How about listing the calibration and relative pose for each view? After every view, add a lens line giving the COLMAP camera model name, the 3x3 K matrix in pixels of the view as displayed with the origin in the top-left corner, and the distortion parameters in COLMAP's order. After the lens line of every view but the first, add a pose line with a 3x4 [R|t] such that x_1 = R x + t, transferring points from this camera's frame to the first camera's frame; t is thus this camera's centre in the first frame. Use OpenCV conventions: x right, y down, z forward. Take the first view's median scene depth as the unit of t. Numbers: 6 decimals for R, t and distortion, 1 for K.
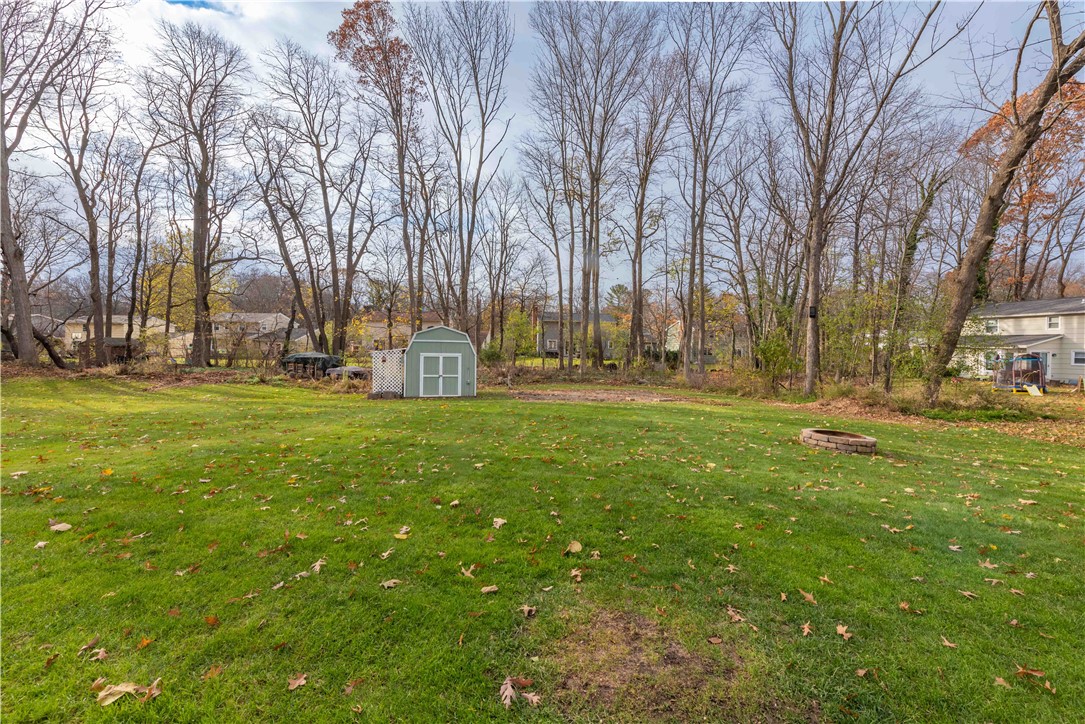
lens RADIAL K [[436.4, 0, 540.7], [0, 436.4, 360.3], [0, 0, 1]] dist [0.017876, -0.000716]
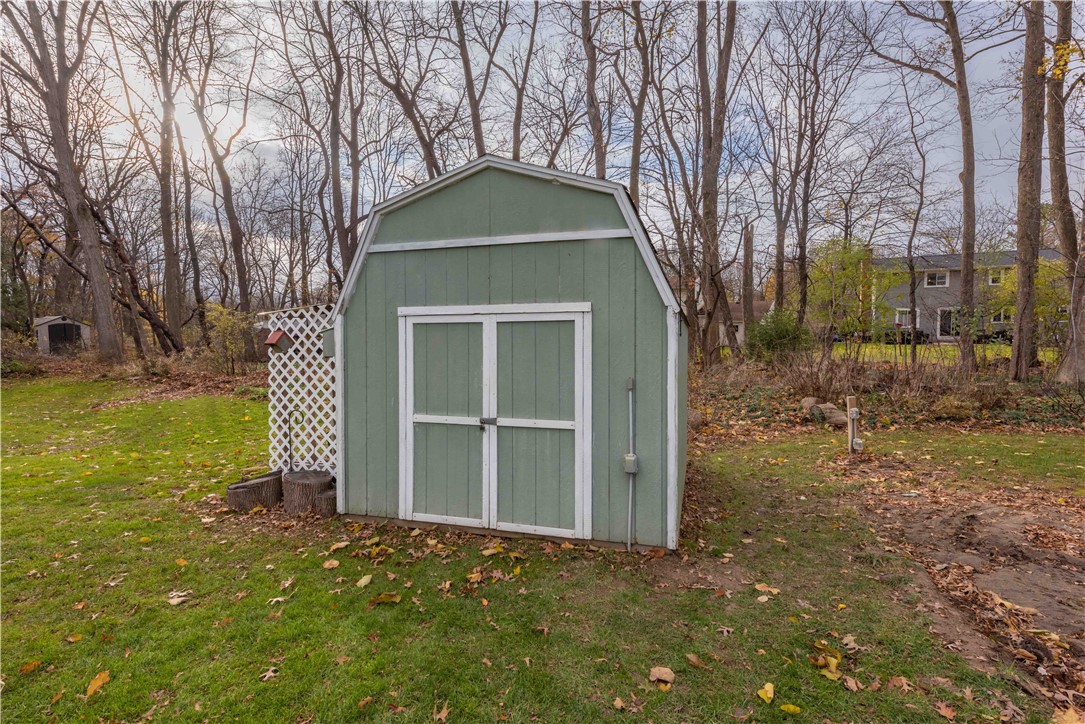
lens RADIAL K [[502.1, 0, 537.5], [0, 502.1, 359.1], [0, 0, 1]] dist [0.001006, -0.000044]
pose [[0.848962, 0.003180, -0.528444, -0.077771], [0.005954, 0.999861, 0.015582, 0.004040], [0.528420, -0.016374, 0.848825, 0.686374]]
